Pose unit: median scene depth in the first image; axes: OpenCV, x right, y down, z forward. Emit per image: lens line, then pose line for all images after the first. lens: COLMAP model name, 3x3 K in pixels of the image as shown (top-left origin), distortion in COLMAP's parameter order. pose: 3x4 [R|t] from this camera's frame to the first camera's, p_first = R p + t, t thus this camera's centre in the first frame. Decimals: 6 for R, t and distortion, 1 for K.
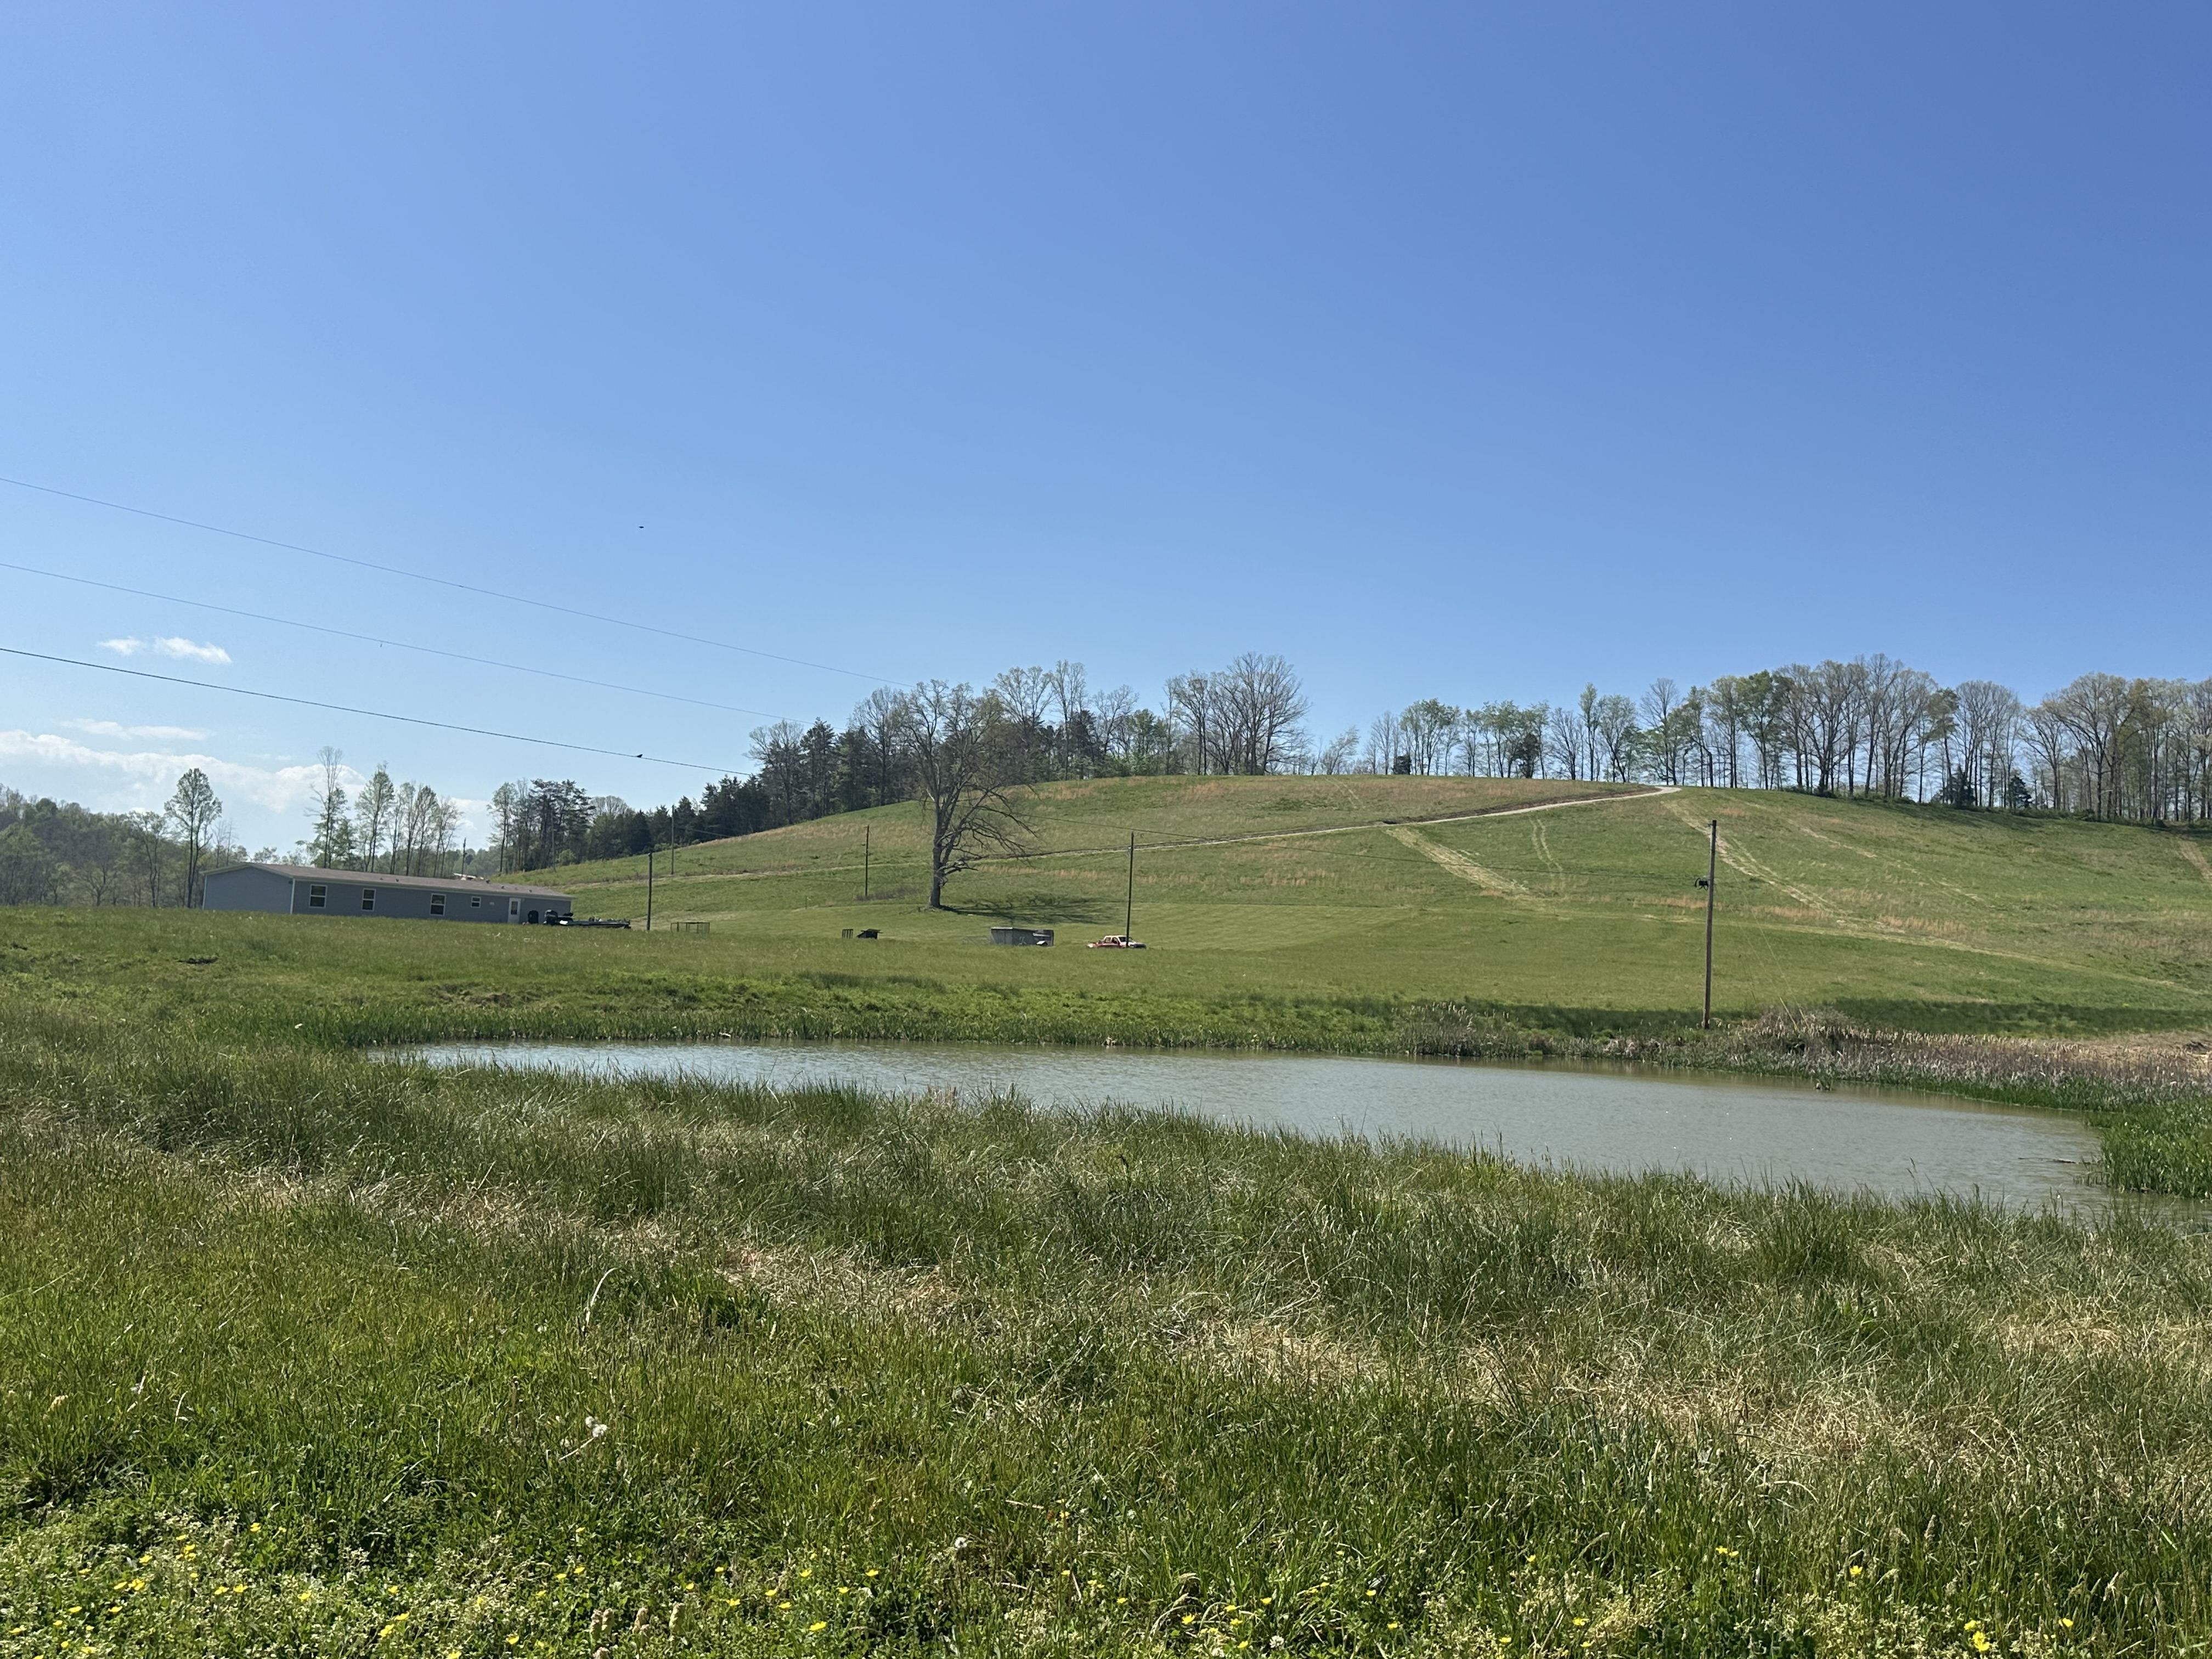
lens RADIAL K [[1990.4, 0, 1115.9], [0, 1990.4, 829.0], [0, 0, 1]] dist [0.144582, -0.224999]
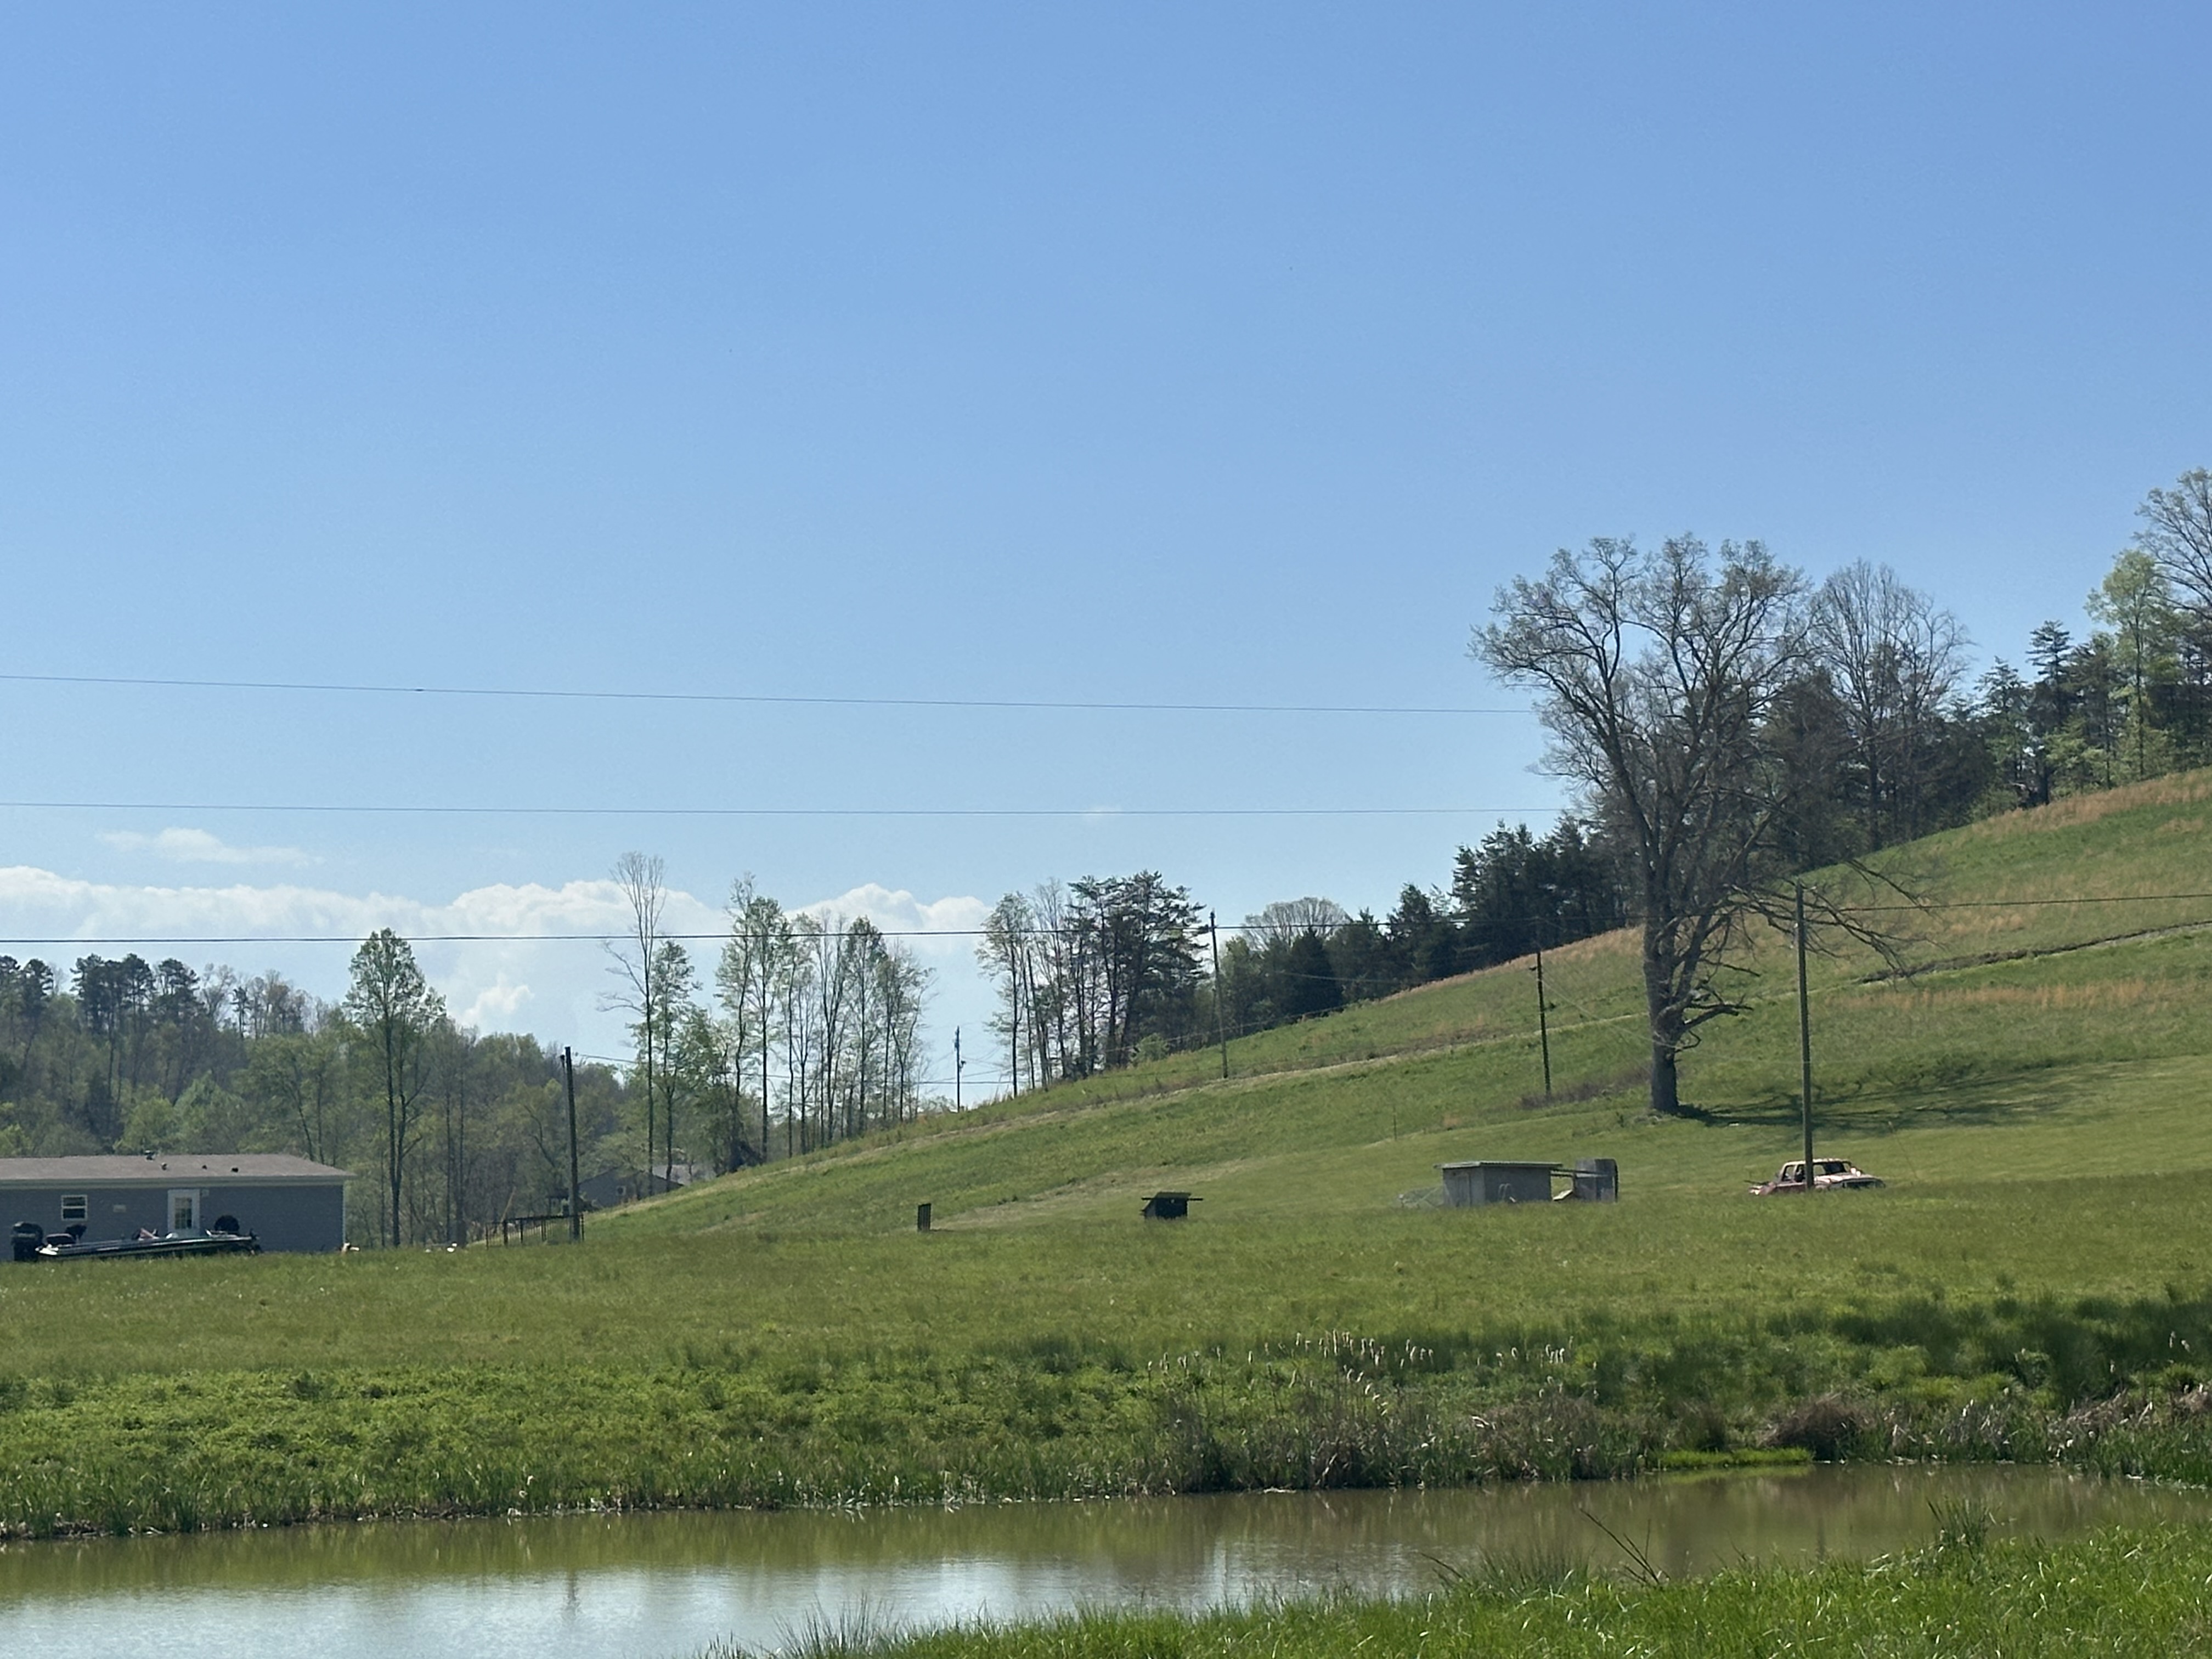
lens RADIAL K [[4783.8, 0, 1152.4], [0, 4783.8, 890.3], [0, 0, 1]] dist [0.180310, 0.000000]
pose [[0.931087, -0.098909, -0.351132, 0.146075], [0.095944, 0.995050, -0.025879, 0.010221], [0.351954, -0.009593, 0.935968, 0.078818]]
